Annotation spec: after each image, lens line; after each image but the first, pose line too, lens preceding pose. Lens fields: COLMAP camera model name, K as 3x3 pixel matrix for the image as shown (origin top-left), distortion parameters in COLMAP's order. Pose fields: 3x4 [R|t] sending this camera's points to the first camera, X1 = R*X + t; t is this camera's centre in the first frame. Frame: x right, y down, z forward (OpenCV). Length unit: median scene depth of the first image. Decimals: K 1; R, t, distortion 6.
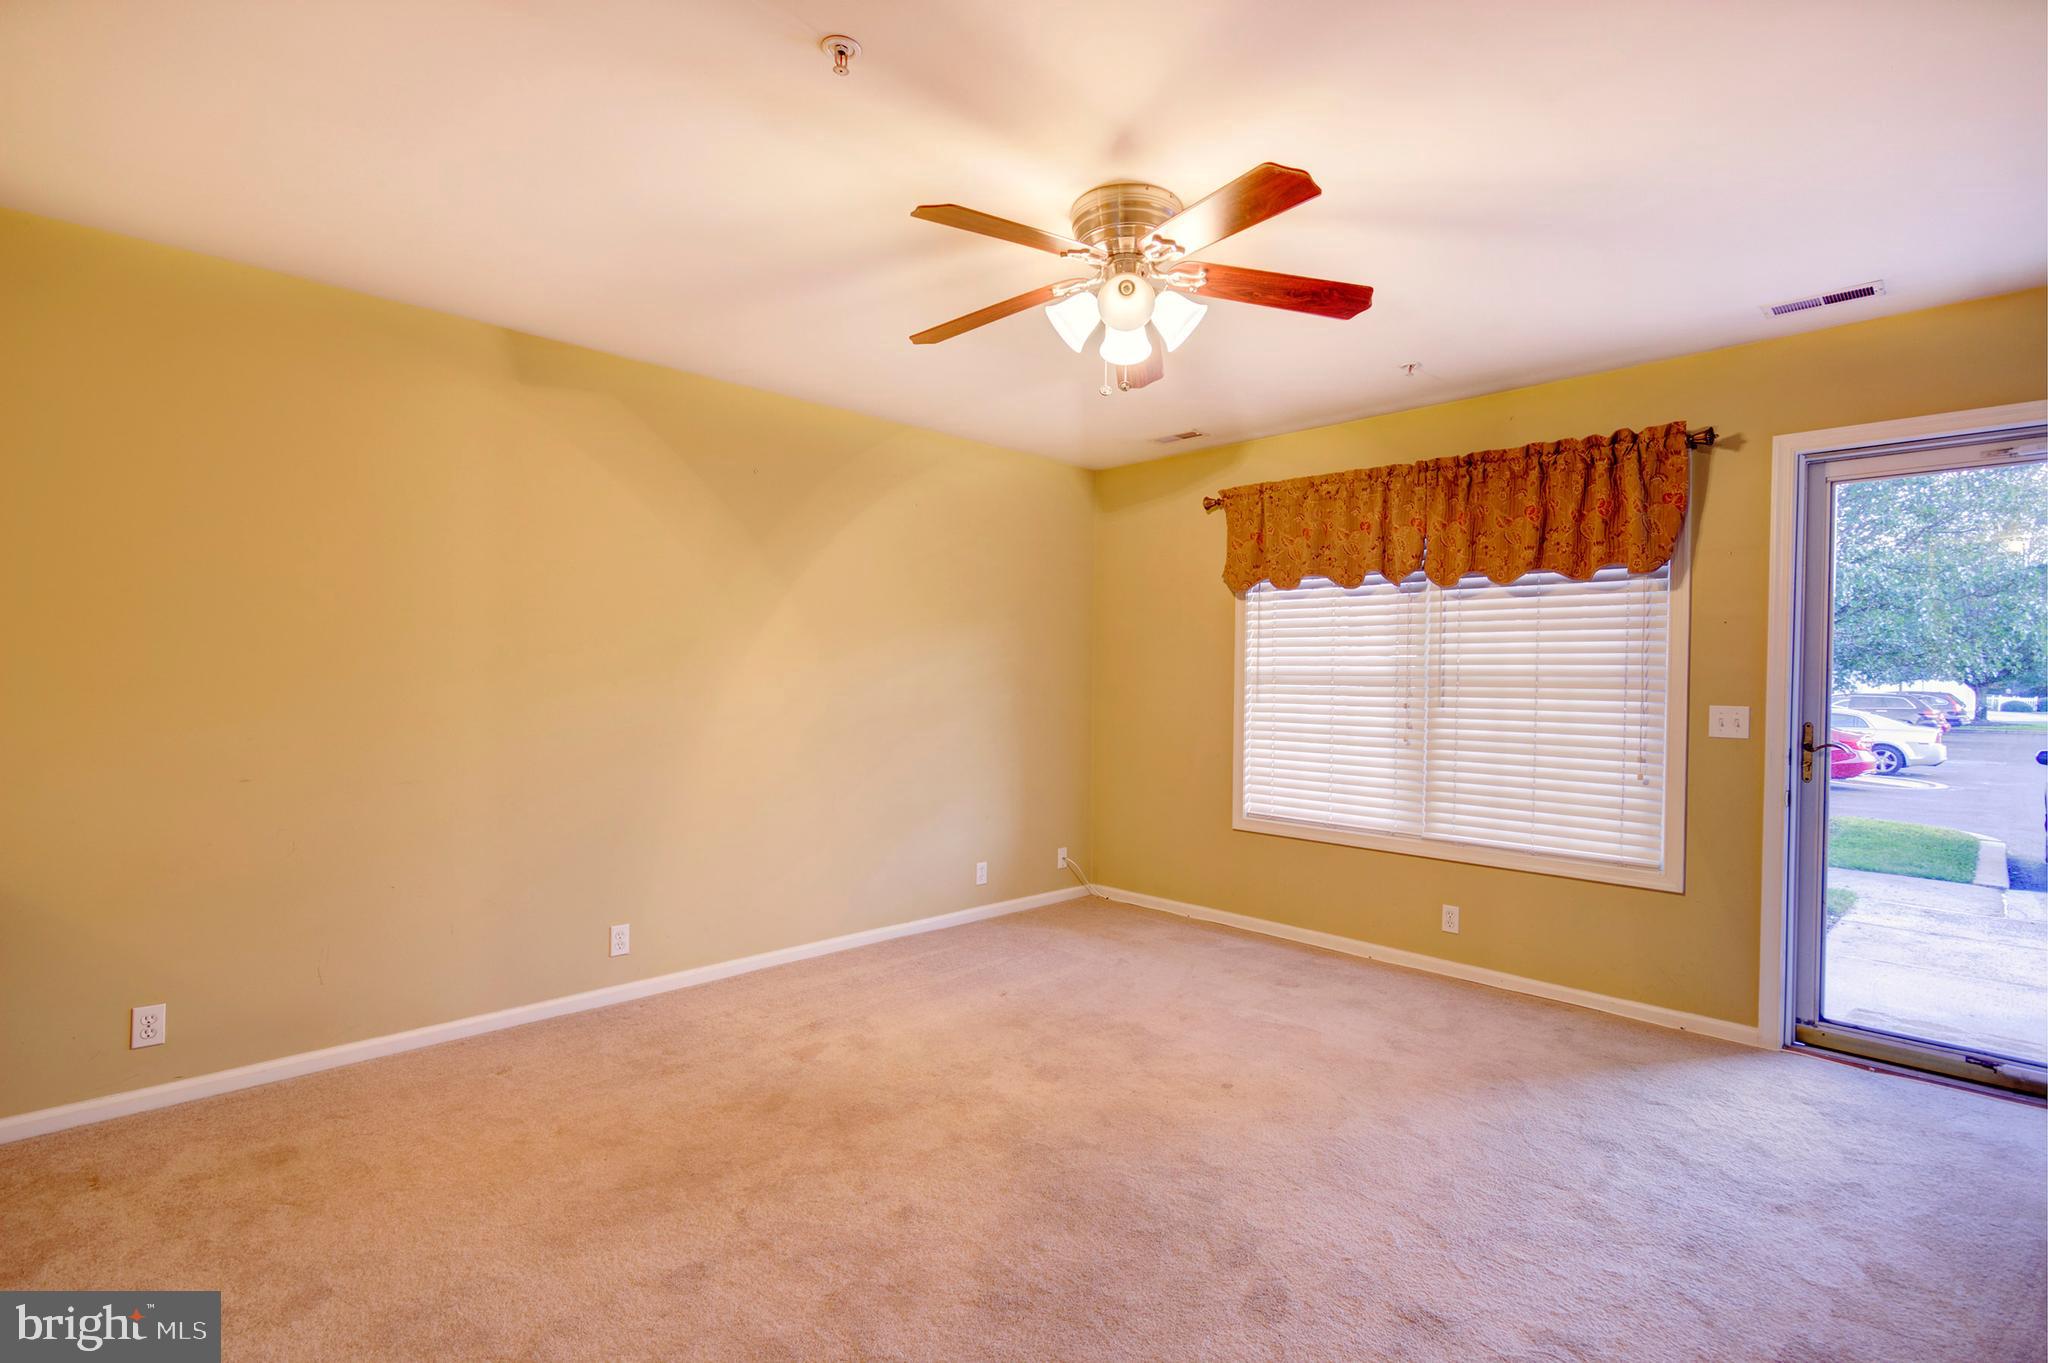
lens RADIAL K [[947.3, 0, 1024.0], [0, 947.3, 681.5], [0, 0, 1]] dist [0.000960, 0.000401]
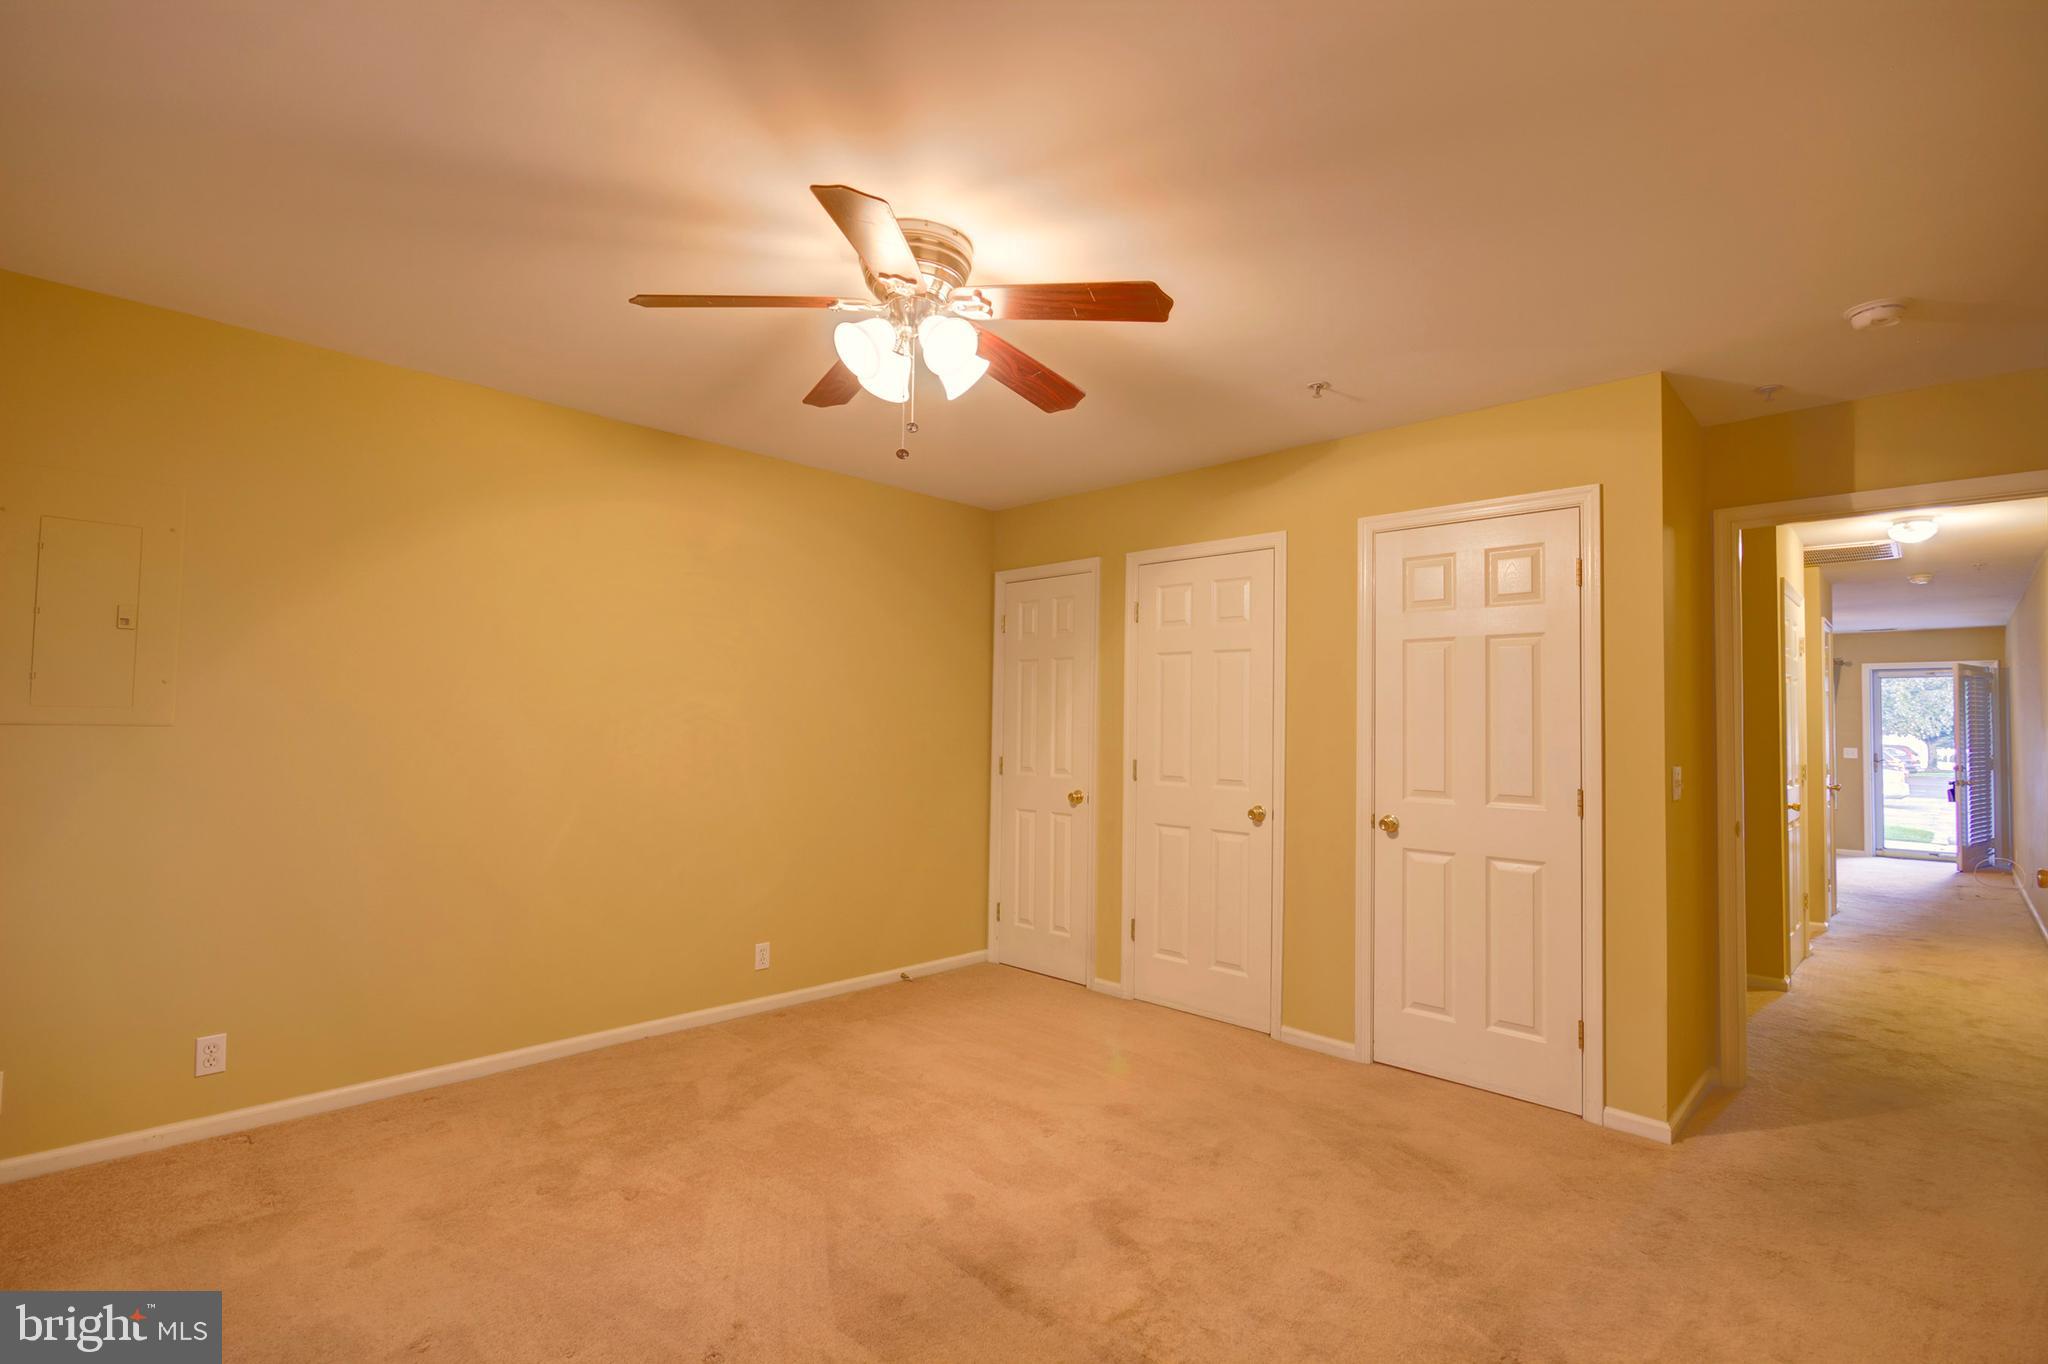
lens RADIAL K [[947.3, 0, 1024.0], [0, 947.3, 682.0], [0, 0, 1]] dist [0.000960, 0.000401]
pose [[0.999601, 0.010673, 0.026134, -0.200085], [-0.009433, 0.998845, -0.047113, -0.001873], [-0.026606, 0.046848, 0.998548, -0.199799]]
